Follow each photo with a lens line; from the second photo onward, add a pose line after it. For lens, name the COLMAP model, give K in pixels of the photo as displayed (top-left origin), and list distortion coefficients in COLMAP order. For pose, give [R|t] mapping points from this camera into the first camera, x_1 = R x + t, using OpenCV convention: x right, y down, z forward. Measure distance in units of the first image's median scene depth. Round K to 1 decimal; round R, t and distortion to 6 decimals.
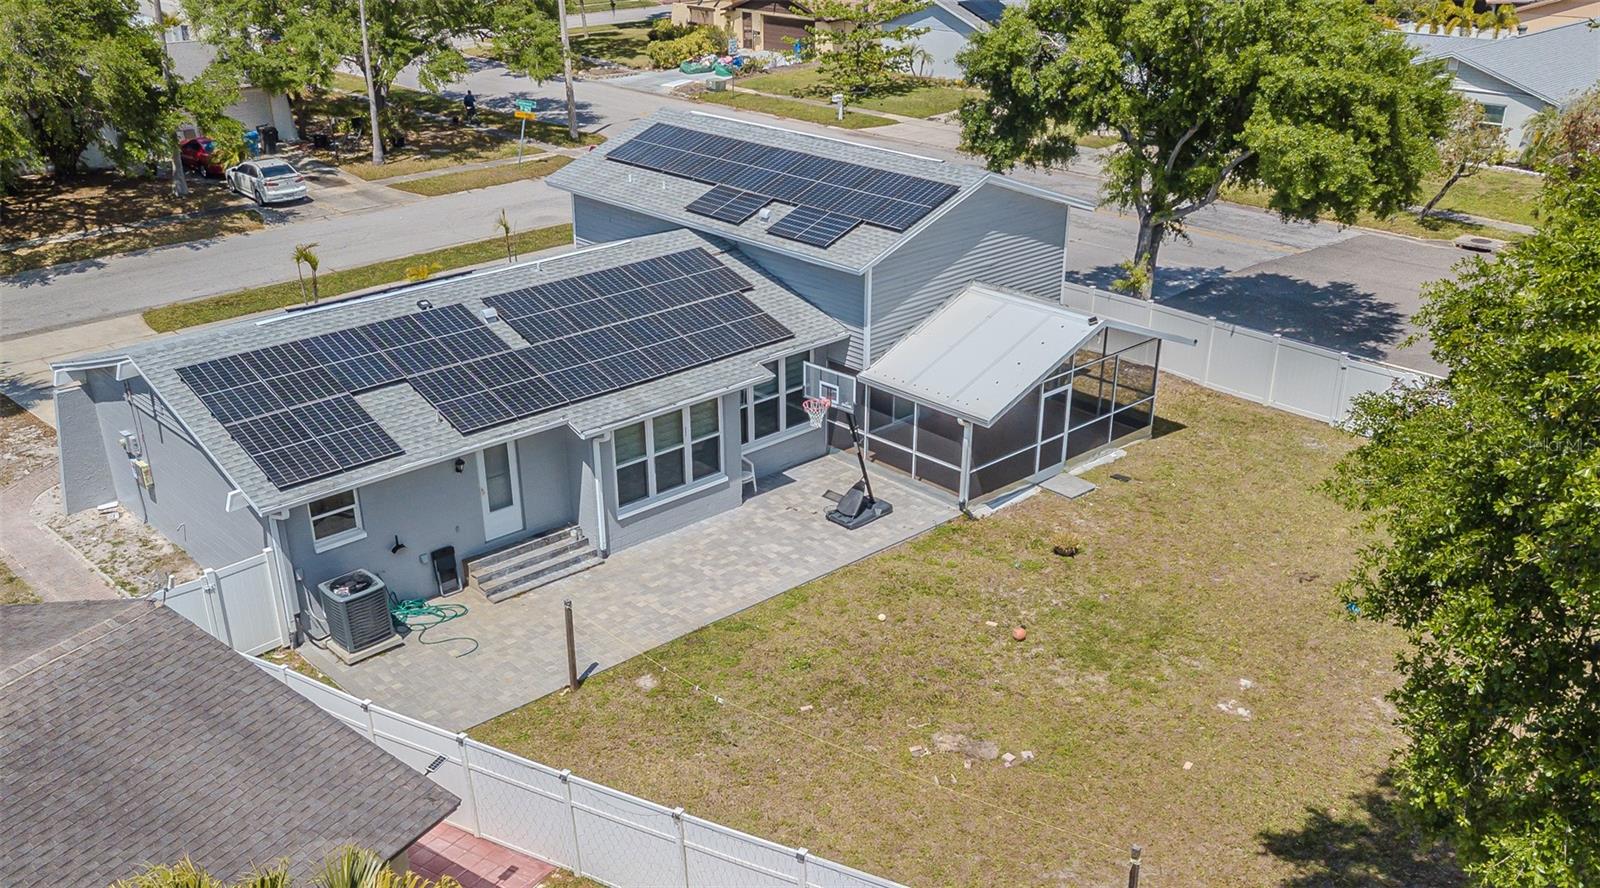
lens RADIAL K [[1440.5, 0, 802.8], [0, 1440.5, 561.1], [0, 0, 1]] dist [0.058509, -0.059451]
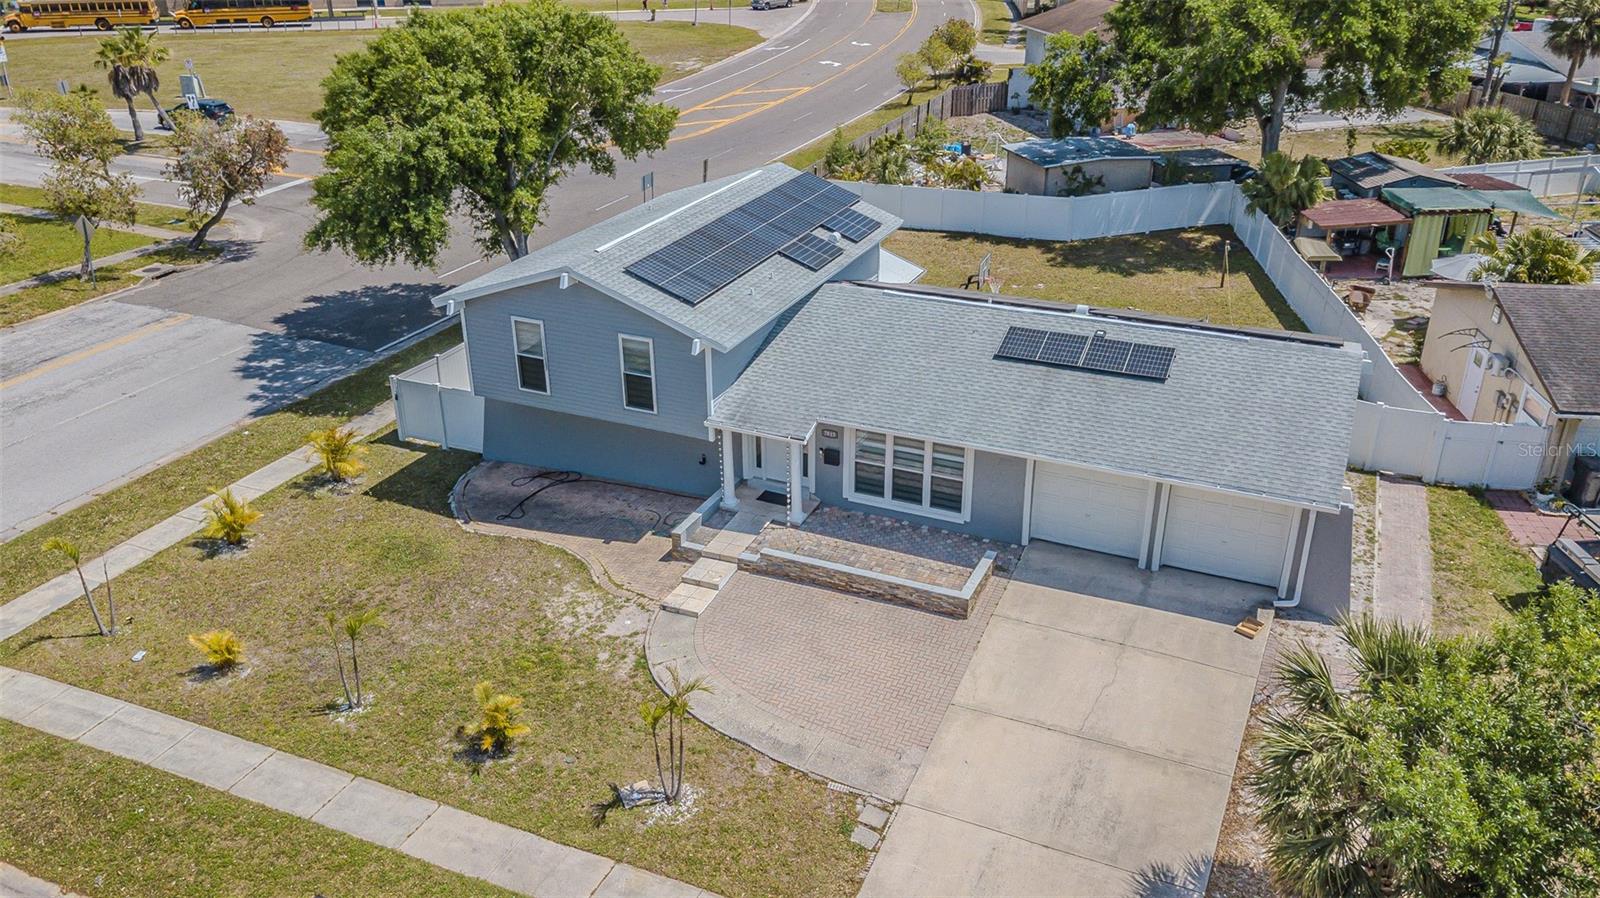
lens RADIAL K [[1227.2, 0, 800.0], [0, 1227.2, 449.0], [0, 0, 1]] dist [0.037566, -0.011607]
pose [[-0.386683, -0.392902, 0.834328, -0.912899], [0.423179, 0.728233, 0.539069, -0.657357], [-0.819387, 0.561519, -0.115327, 1.200362]]
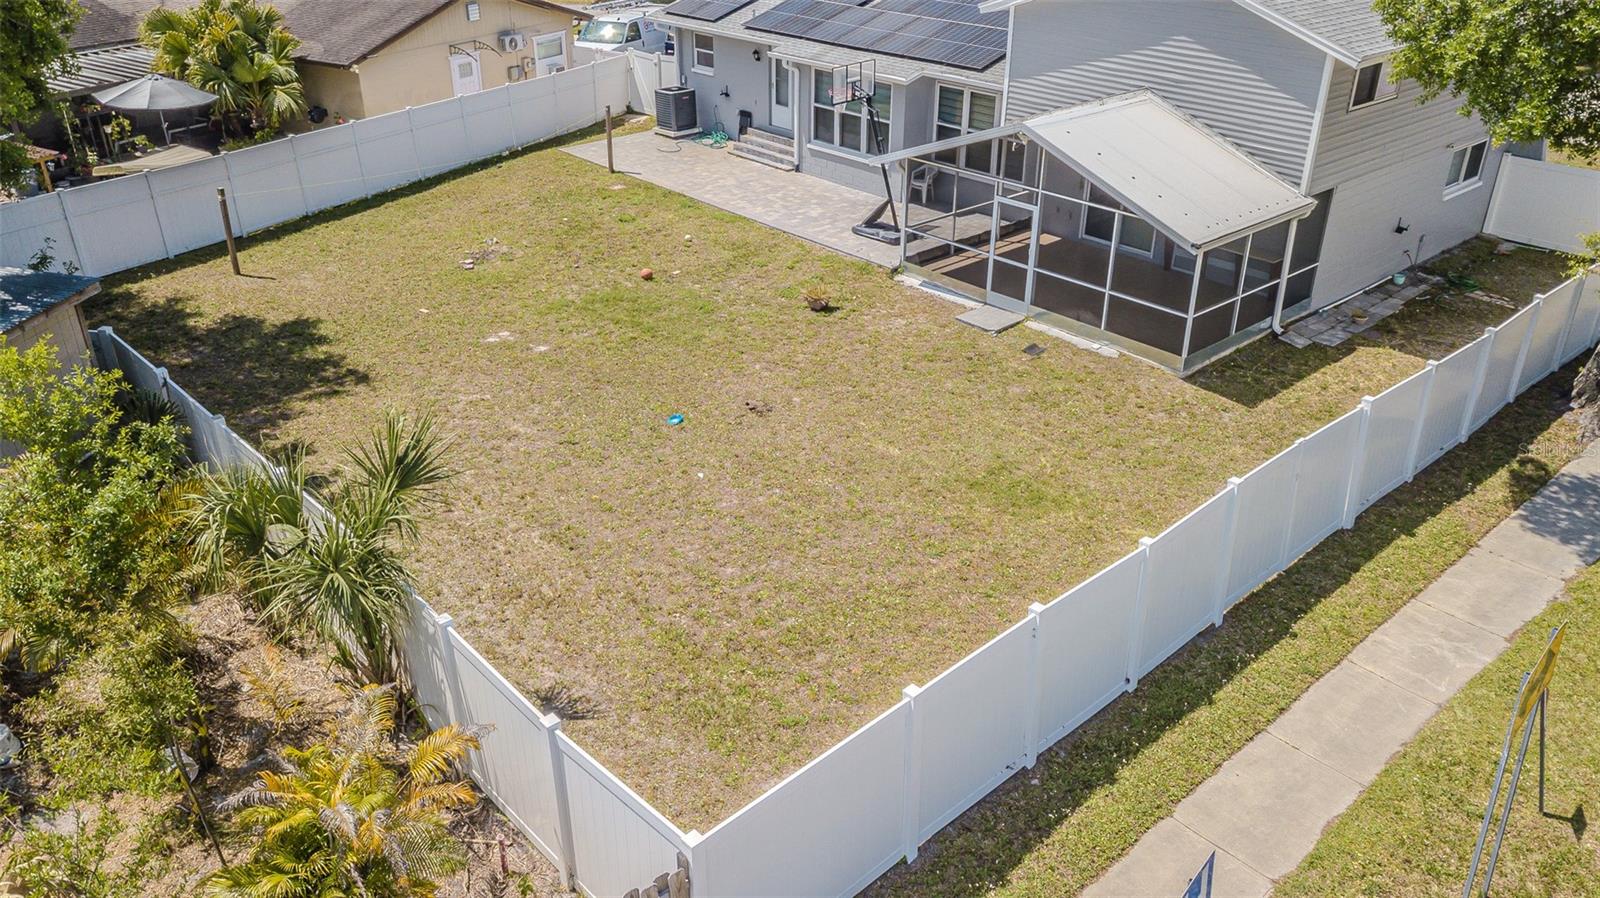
lens RADIAL K [[1227.2, 0, 800.0], [0, 1227.2, 449.0], [0, 0, 1]] dist [0.037566, -0.011607]
pose [[-0.007114, 0.466647, -0.884415, 0.830227], [-0.463752, 0.782036, 0.416358, -0.232968], [0.885936, 0.413111, 0.210845, 0.742791]]
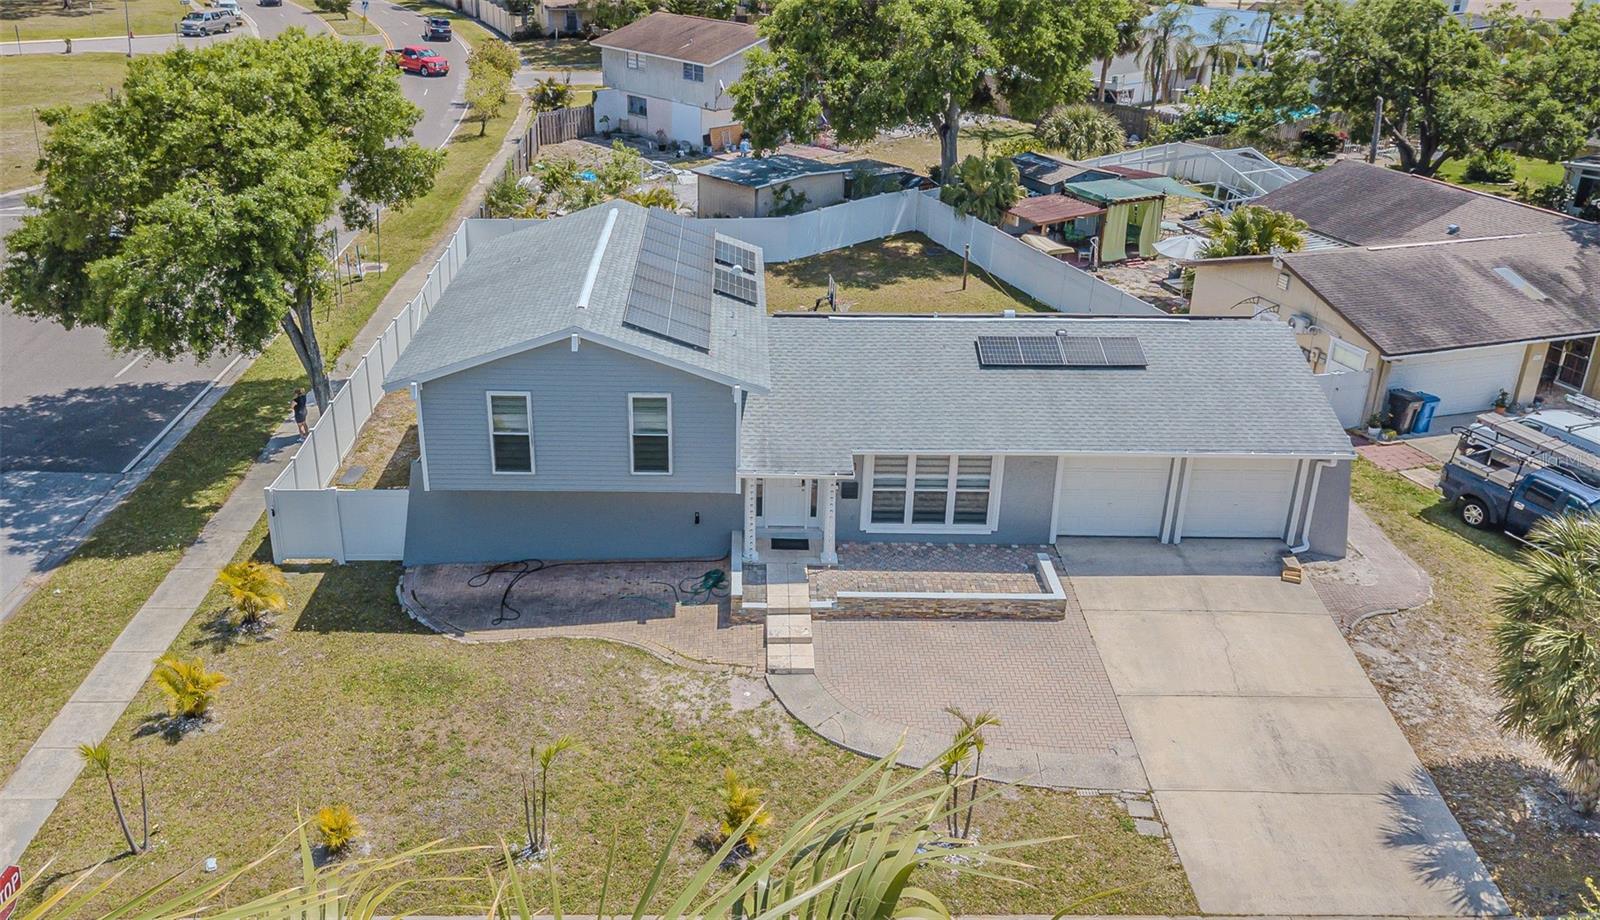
lens RADIAL K [[1358.2, 0, 729.9], [0, 1358.2, 480.2], [0, 0, 1]] dist [0.037027, -0.012634]
pose [[-0.725954, -0.285247, 0.625799, -0.721125], [0.305891, 0.681052, 0.665280, -0.821333], [-0.615971, 0.674390, -0.407158, 1.505193]]
